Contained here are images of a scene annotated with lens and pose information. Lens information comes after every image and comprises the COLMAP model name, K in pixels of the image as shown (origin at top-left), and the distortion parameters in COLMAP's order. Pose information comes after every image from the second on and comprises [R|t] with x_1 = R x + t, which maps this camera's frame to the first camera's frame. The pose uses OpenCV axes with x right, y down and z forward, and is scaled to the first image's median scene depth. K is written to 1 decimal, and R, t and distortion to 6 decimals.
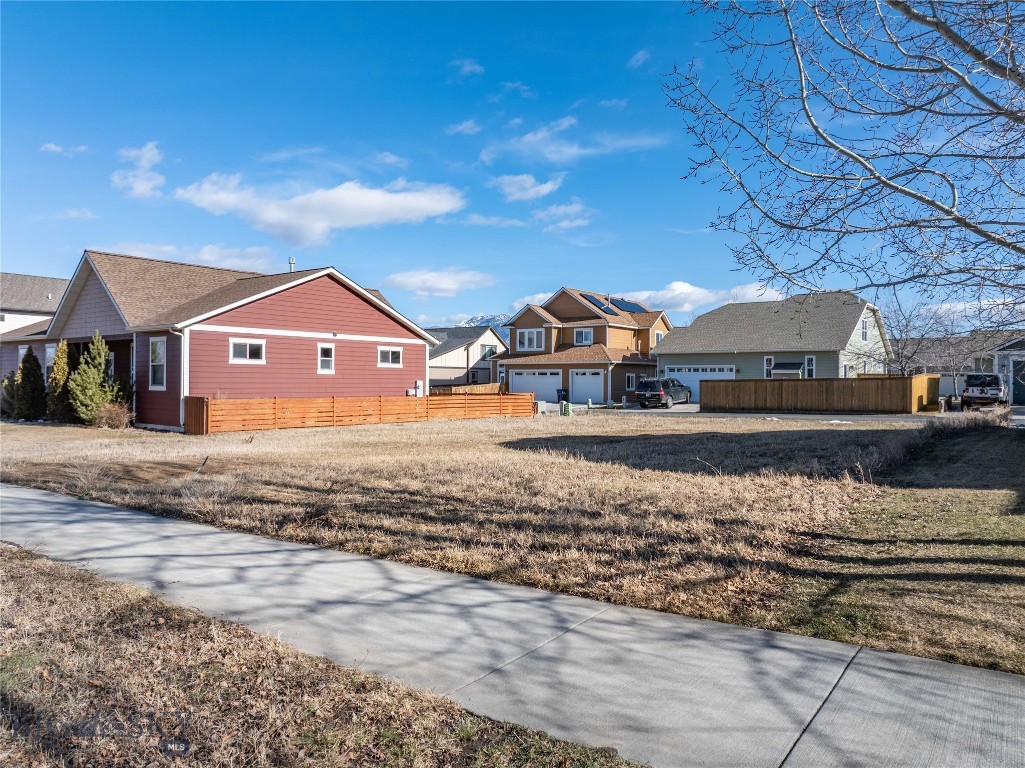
lens RADIAL K [[721.7, 0, 518.8], [0, 721.7, 379.4], [0, 0, 1]] dist [-0.038283, -0.002830]
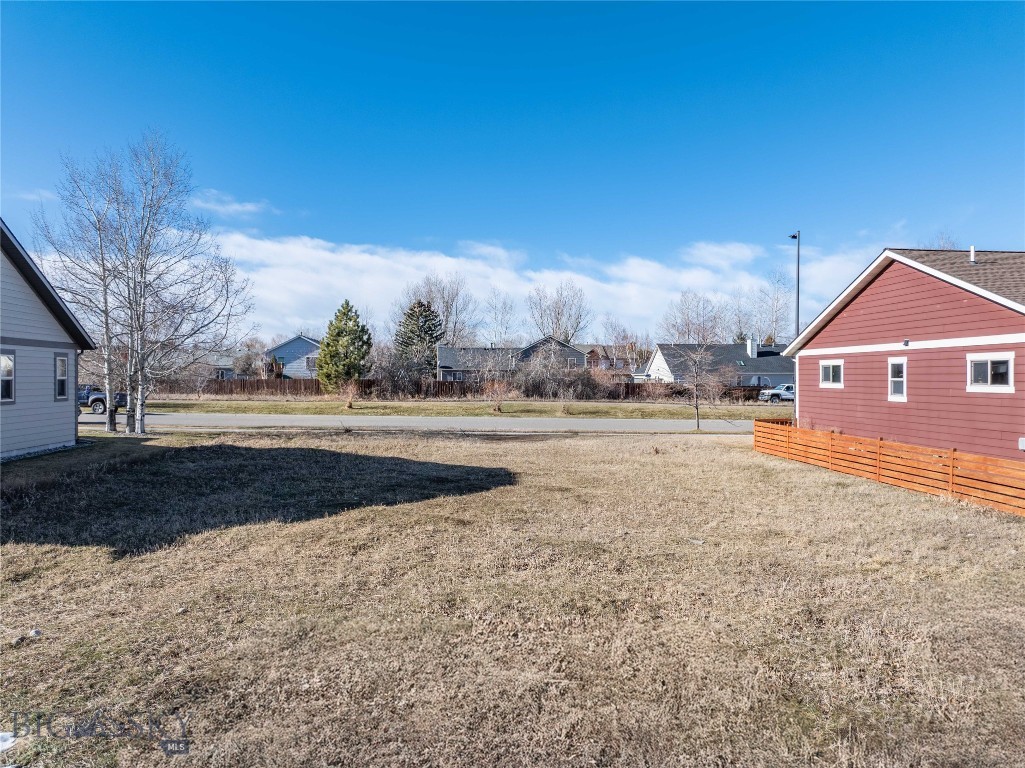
lens RADIAL K [[759.7, 0, 512.2], [0, 759.7, 369.4], [0, 0, 1]] dist [0.033763, 0.000403]
pose [[-0.748444, -0.031830, -0.662434, 0.440487], [-0.026622, 0.999484, -0.017947, -0.013371], [0.662664, 0.004203, -0.748905, 1.147210]]
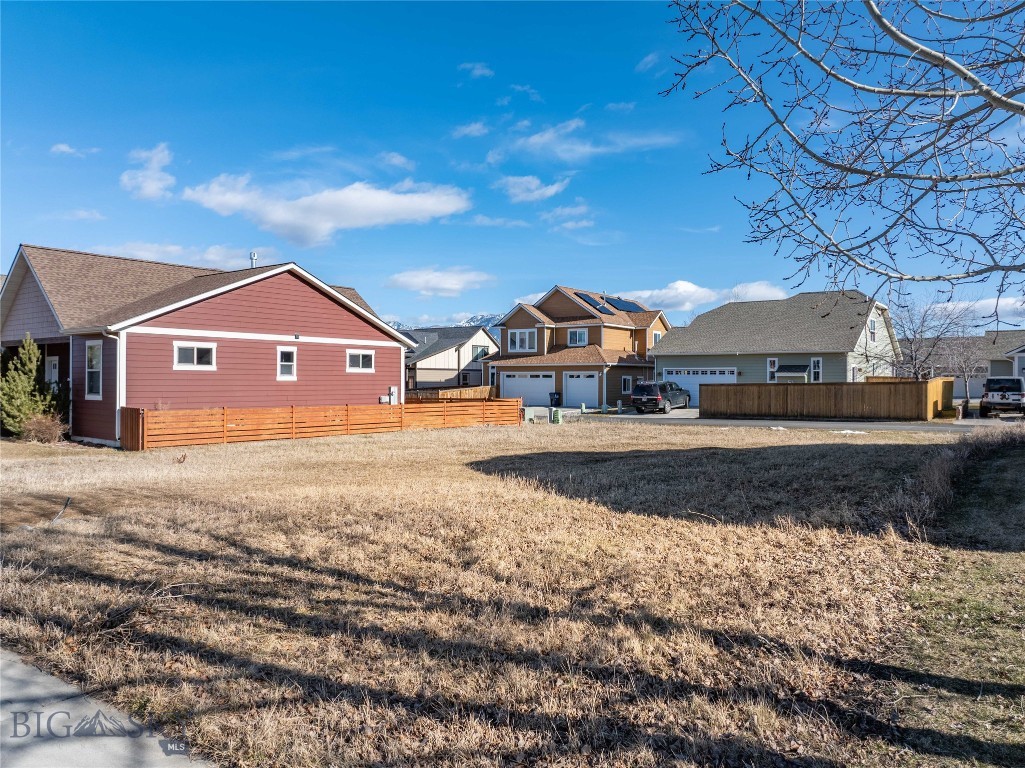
lens RADIAL K [[721.7, 0, 518.8], [0, 721.7, 379.4], [0, 0, 1]] dist [-0.038283, -0.002830]
pose [[1.000000, -0.000713, -0.000416, 0.022033], [0.000713, 0.999999, 0.001052, -0.008337], [0.000415, -0.001052, 0.999999, 0.081935]]
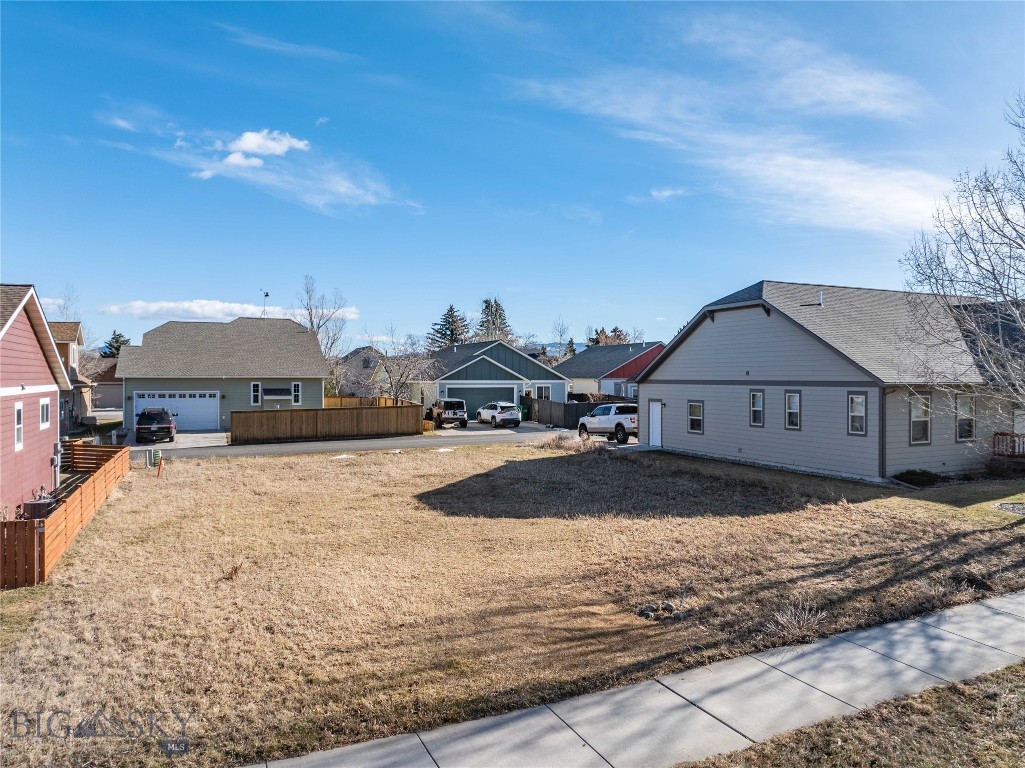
lens RADIAL K [[721.7, 0, 518.8], [0, 721.7, 379.4], [0, 0, 1]] dist [-0.038283, -0.002830]
pose [[0.490844, -0.007489, 0.871215, -0.524429], [-0.000330, 0.999961, 0.008781, -0.066811], [-0.871247, -0.004597, 0.490823, 0.265267]]
